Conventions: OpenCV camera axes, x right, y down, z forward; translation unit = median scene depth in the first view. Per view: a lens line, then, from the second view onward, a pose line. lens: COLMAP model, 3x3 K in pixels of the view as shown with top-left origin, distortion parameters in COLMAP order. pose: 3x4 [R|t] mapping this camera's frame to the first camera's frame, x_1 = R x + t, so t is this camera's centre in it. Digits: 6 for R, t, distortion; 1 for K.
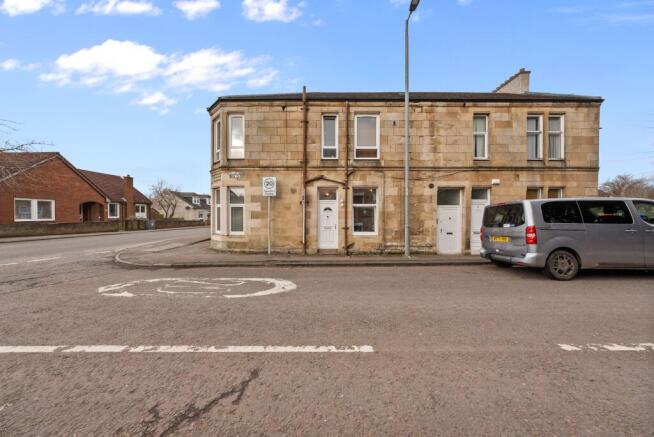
lens RADIAL K [[228.1, 0, 327.7], [0, 228.1, 216.6], [0, 0, 1]] dist [-0.000529, -0.000005]
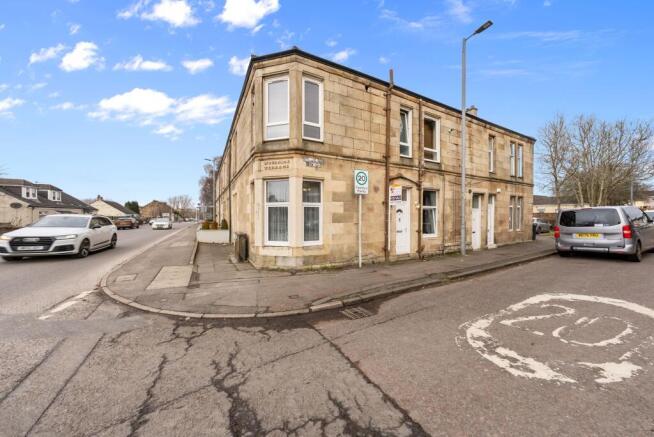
lens RADIAL K [[228.1, 0, 327.7], [0, 228.1, 216.6], [0, 0, 1]] dist [-0.000529, -0.000005]
pose [[0.870973, -0.004892, 0.491306, -0.724083], [0.006110, 0.999981, -0.000875, -0.011116], [-0.491293, 0.003764, 0.870986, 0.353352]]
